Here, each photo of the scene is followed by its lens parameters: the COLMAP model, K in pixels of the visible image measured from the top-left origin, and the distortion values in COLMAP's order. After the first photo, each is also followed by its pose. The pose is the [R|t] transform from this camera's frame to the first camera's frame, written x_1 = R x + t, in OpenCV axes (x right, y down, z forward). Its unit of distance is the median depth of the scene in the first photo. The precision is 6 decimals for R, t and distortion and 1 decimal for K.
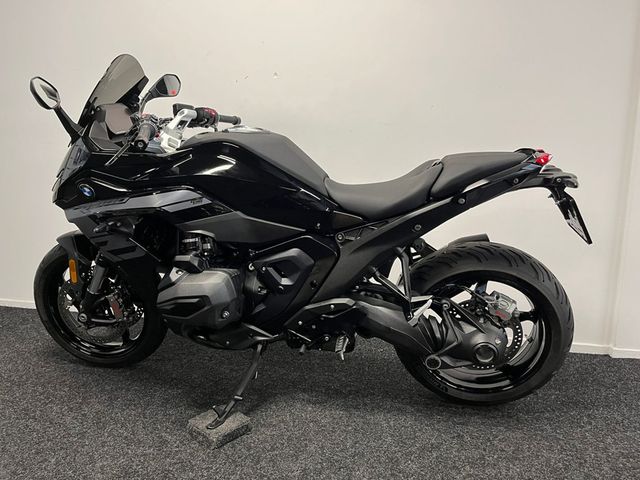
lens RADIAL K [[482.2, 0, 322.7], [0, 482.2, 234.9], [0, 0, 1]] dist [0.082314, -0.114354]
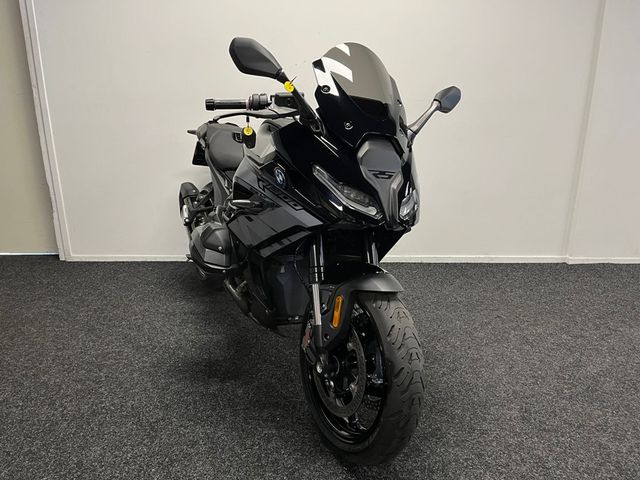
lens RADIAL K [[482.2, 0, 318.4], [0, 482.2, 238.3], [0, 0, 1]] dist [0.082314, -0.114354]
pose [[0.982130, -0.062455, 0.177541, -0.530519], [0.040665, 0.991470, 0.123826, -0.048271], [-0.183761, -0.114393, 0.976292, -0.370023]]
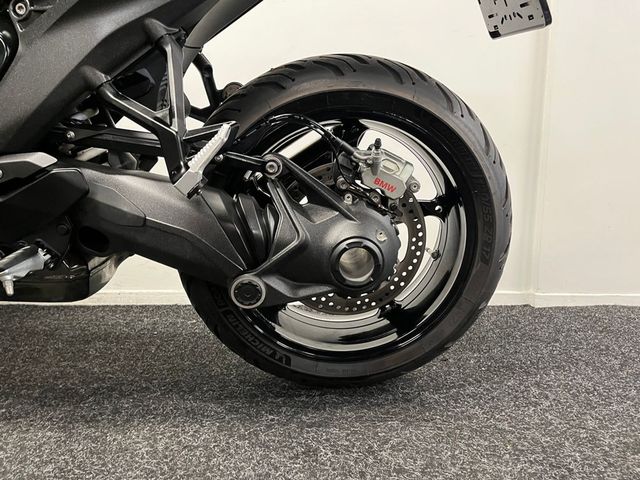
lens RADIAL K [[482.2, 0, 325.2], [0, 482.2, 238.2], [0, 0, 1]] dist [0.082314, -0.114354]
pose [[0.968852, -0.024469, 0.246429, 0.183925], [0.034686, 0.998705, -0.037206, 0.227717], [-0.245200, 0.044594, 0.968446, 0.540005]]
